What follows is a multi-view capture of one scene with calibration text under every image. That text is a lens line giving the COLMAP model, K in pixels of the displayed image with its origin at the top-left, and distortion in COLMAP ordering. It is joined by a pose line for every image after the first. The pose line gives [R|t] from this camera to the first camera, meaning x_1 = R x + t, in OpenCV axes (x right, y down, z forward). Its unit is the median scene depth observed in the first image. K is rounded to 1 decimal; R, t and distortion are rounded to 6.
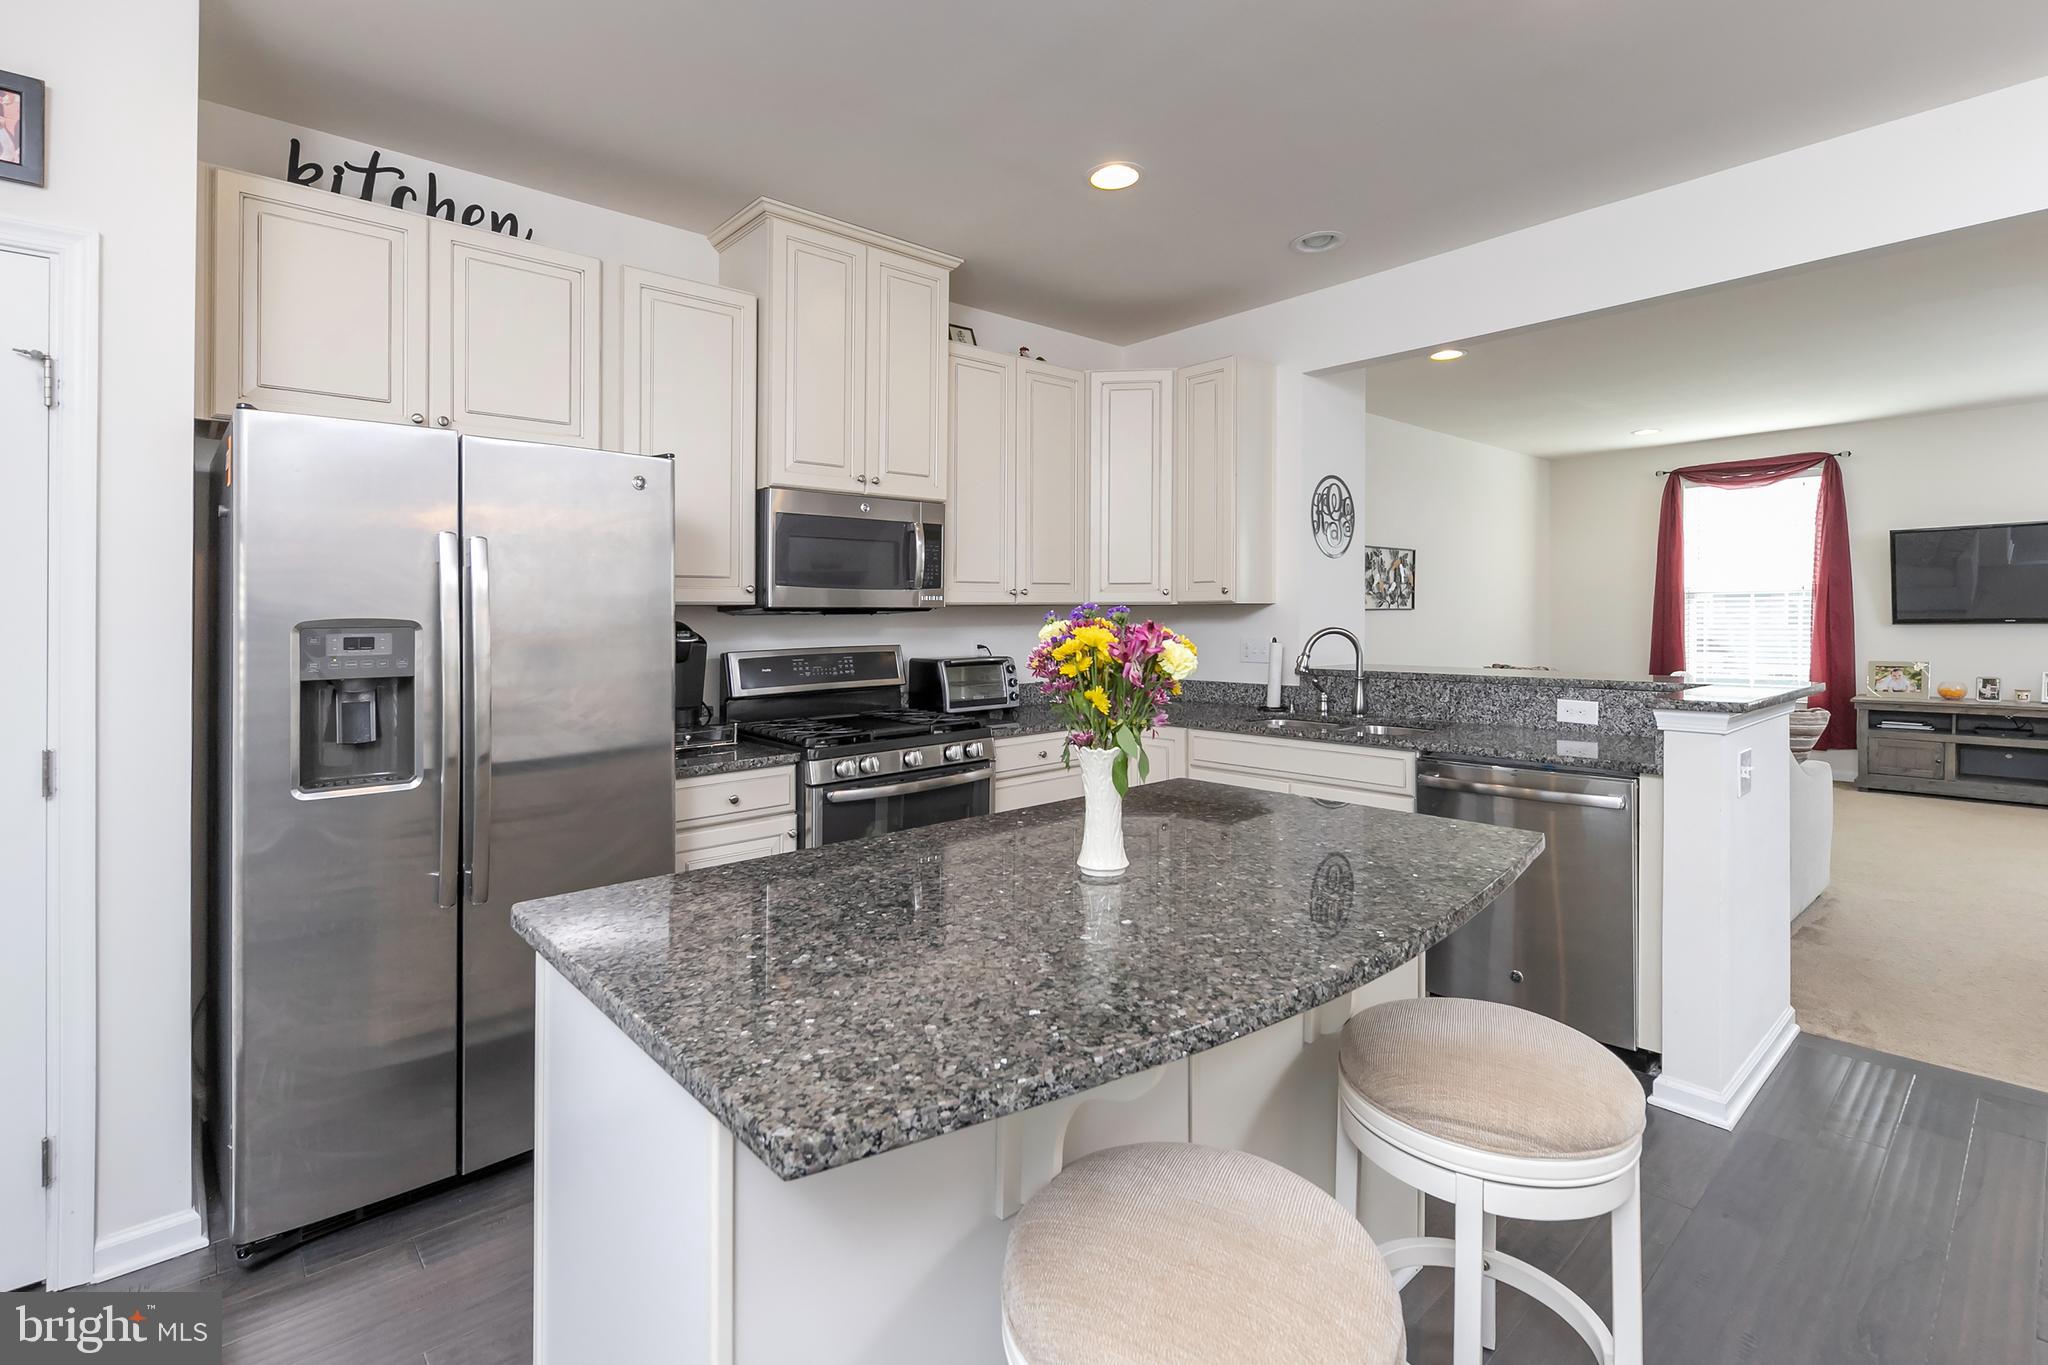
lens RADIAL K [[964.2, 0, 951.4], [0, 964.2, 610.5], [0, 0, 1]] dist [-0.000610, -0.004397]
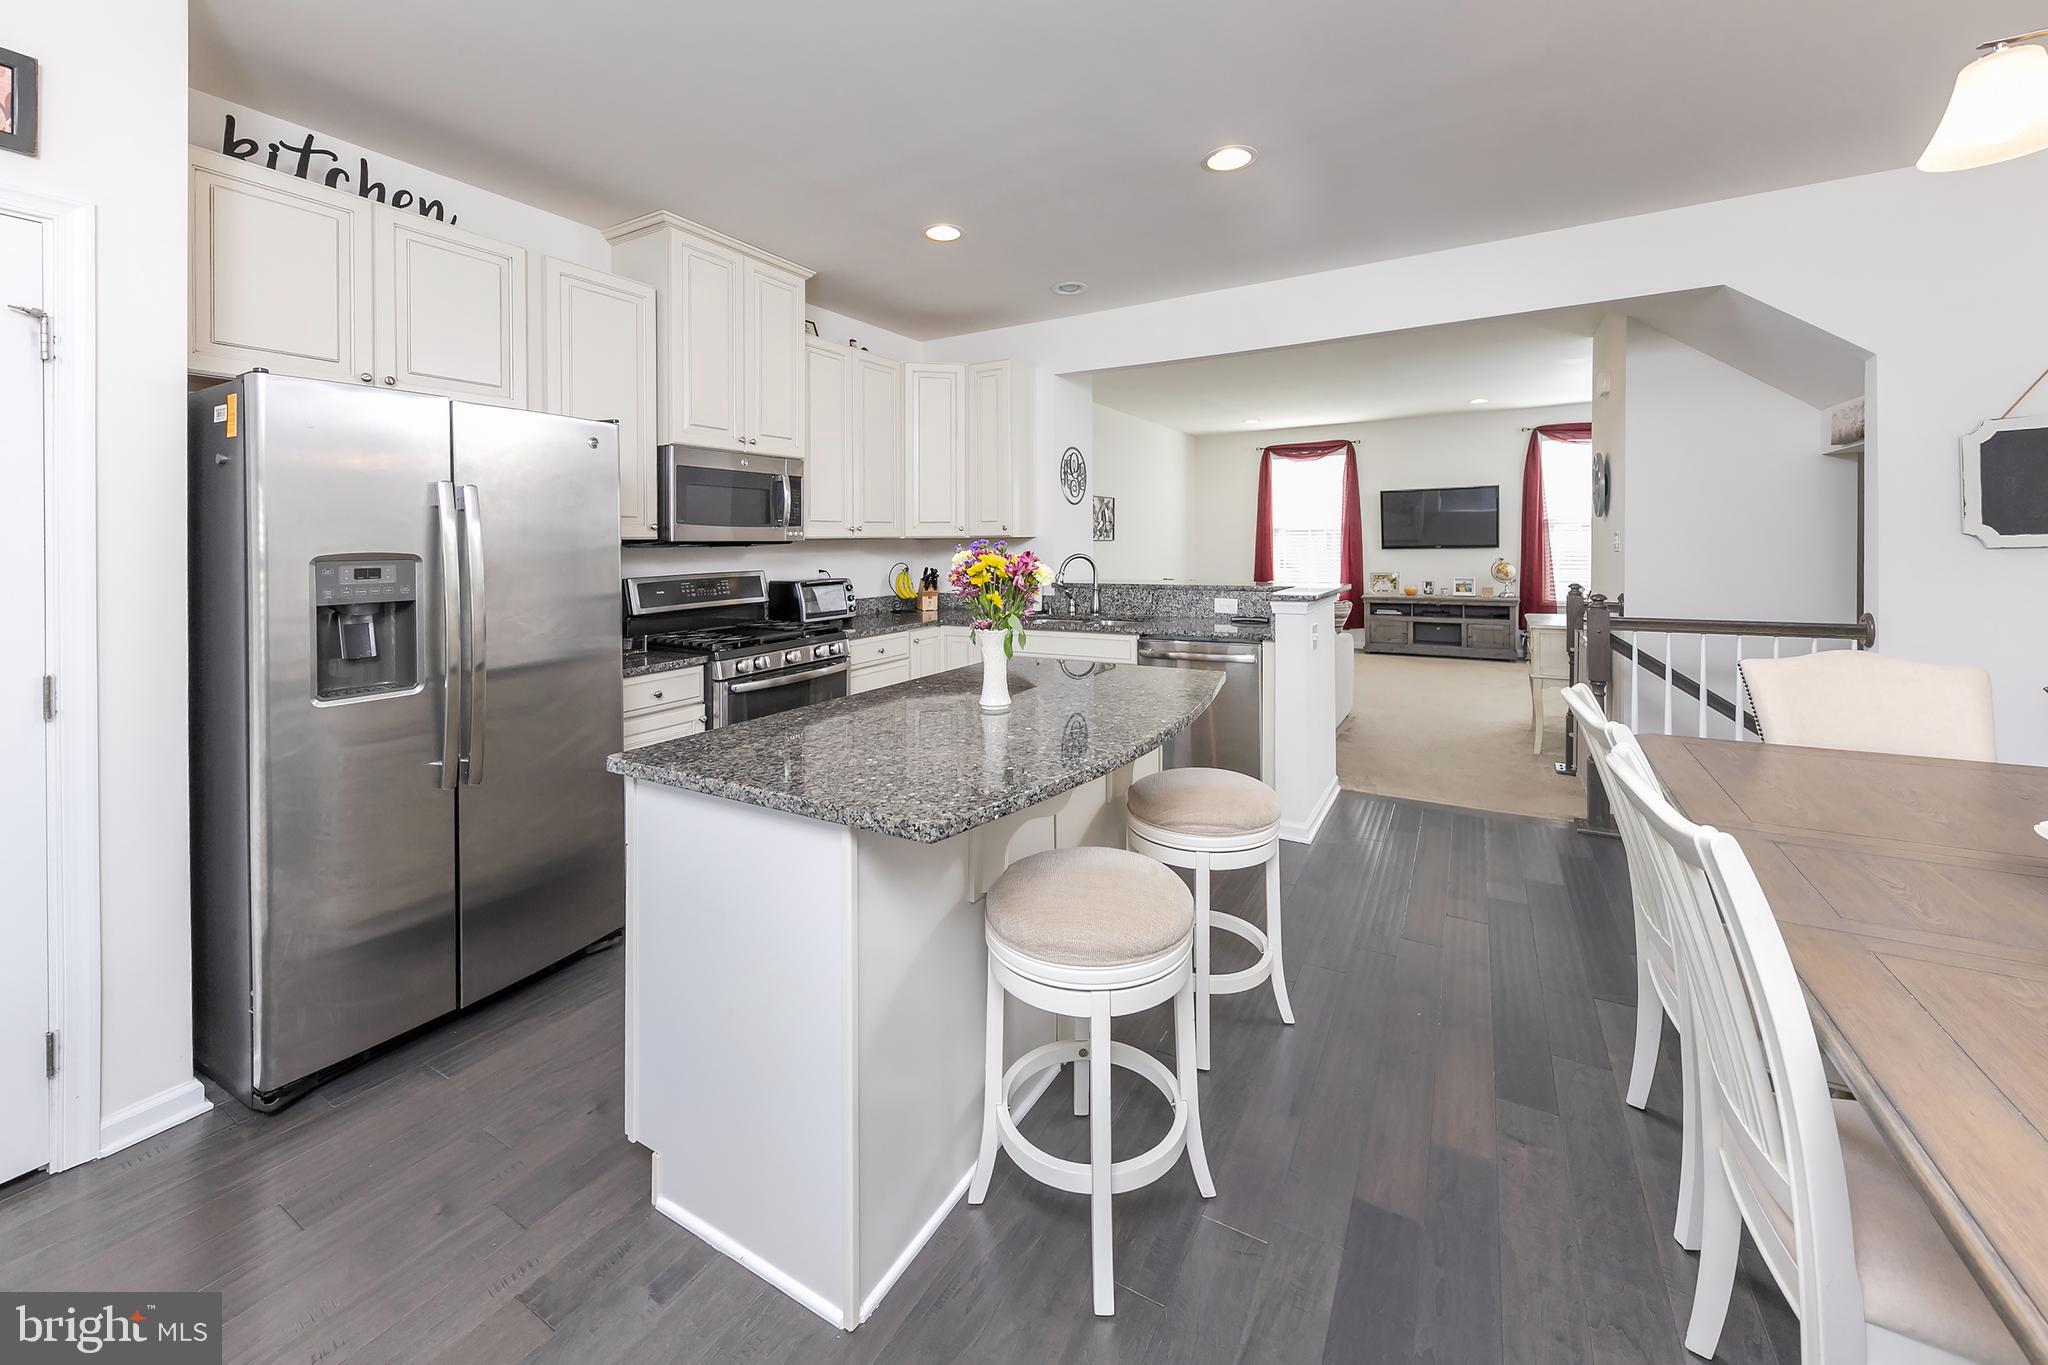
lens RADIAL K [[779.5, 0, 1029.6], [0, 779.5, 539.6], [0, 0, 1]] dist [-0.009936, -0.001551]
pose [[0.939175, -0.002567, 0.343428, -0.102576], [0.003578, 0.999991, -0.002308, -0.001669], [-0.343419, 0.003396, 0.939176, -0.102886]]
